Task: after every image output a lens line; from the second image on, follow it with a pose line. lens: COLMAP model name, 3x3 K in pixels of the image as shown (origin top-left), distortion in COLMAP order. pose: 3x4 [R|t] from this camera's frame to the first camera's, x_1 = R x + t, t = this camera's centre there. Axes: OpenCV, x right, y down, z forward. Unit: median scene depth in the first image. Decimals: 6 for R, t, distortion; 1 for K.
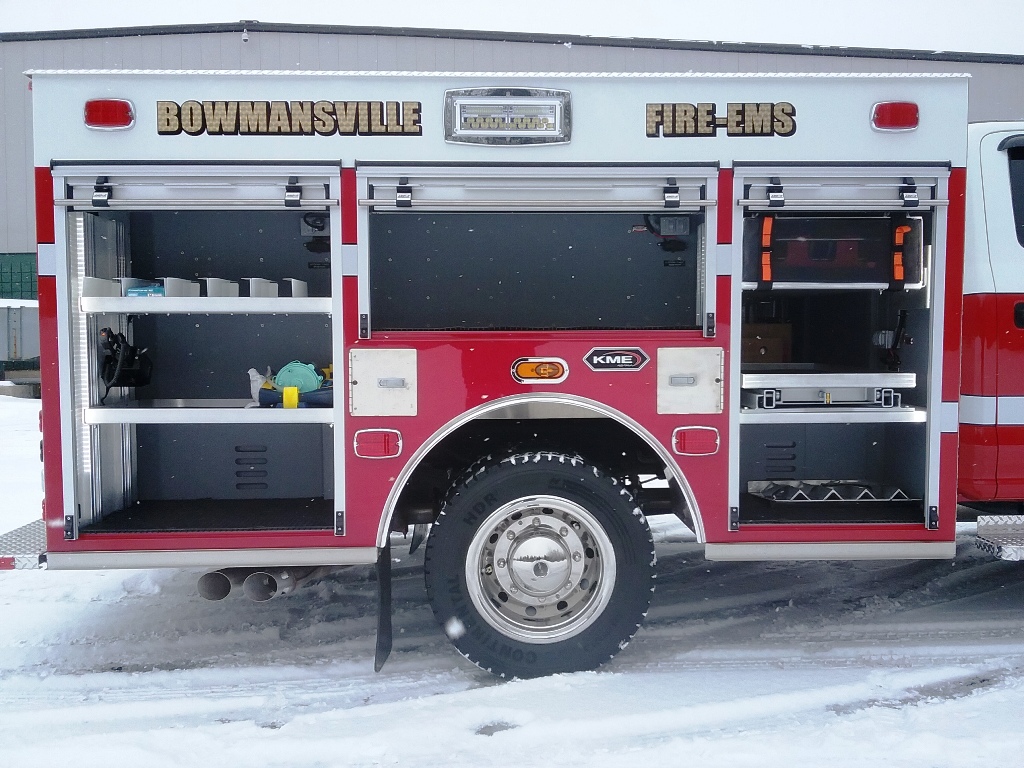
lens RADIAL K [[907.5, 0, 501.8], [0, 907.5, 395.0], [0, 0, 1]] dist [0.017558, -0.004348]
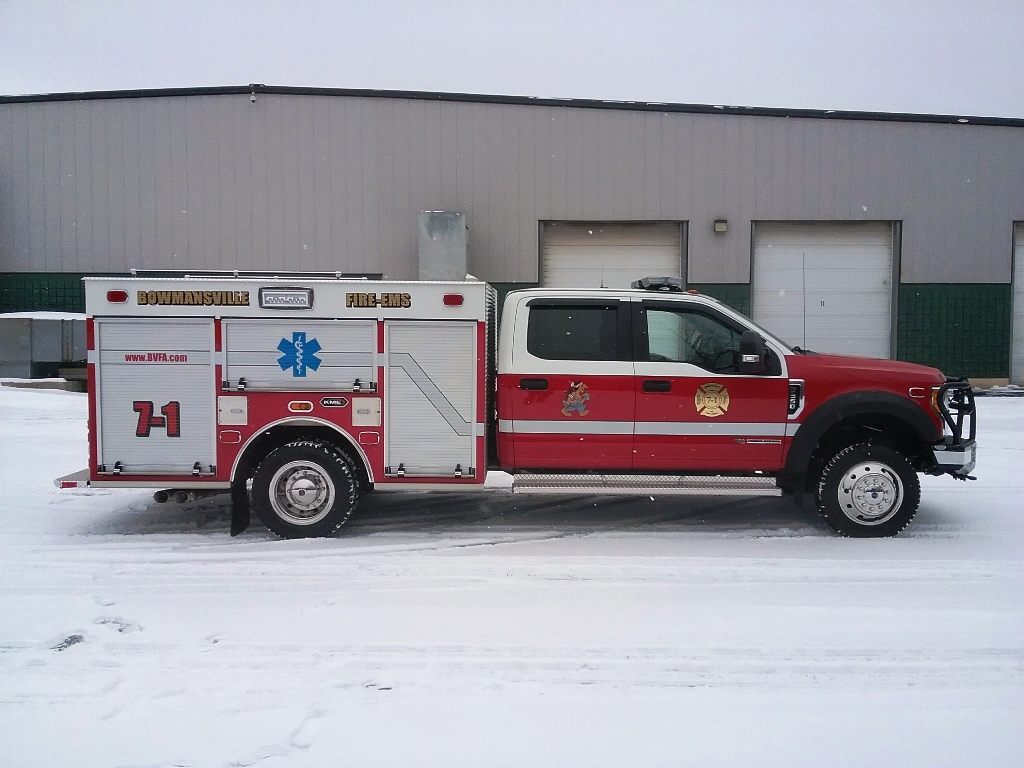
lens RADIAL K [[838.6, 0, 485.5], [0, 838.6, 393.5], [0, 0, 1]] dist [0.008326, 0.004524]
pose [[0.999565, 0.016853, -0.024218, 0.568999], [-0.016602, 0.999807, 0.010500, -0.091217], [0.024390, -0.010093, 0.999652, -1.135264]]
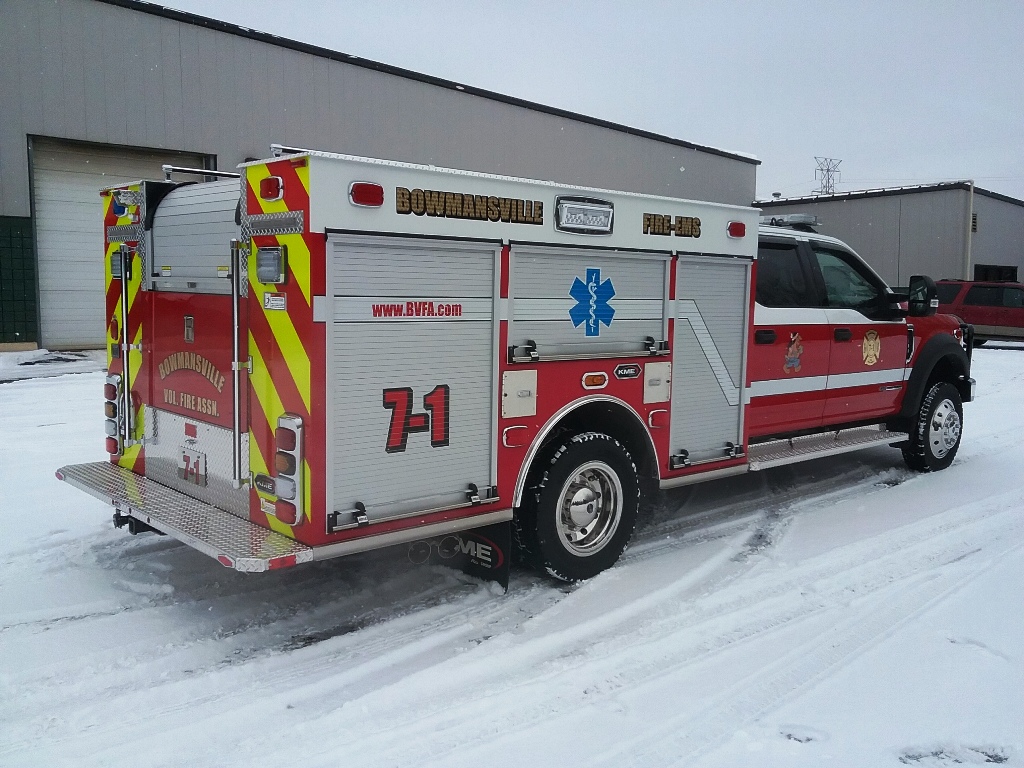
lens RADIAL K [[907.5, 0, 501.8], [0, 907.5, 395.0], [0, 0, 1]] dist [0.017558, -0.004348]
pose [[0.777595, -0.054420, 0.626406, -1.061583], [0.026197, 0.998186, 0.054199, -0.090935], [-0.628220, -0.025735, 0.777610, -0.106420]]
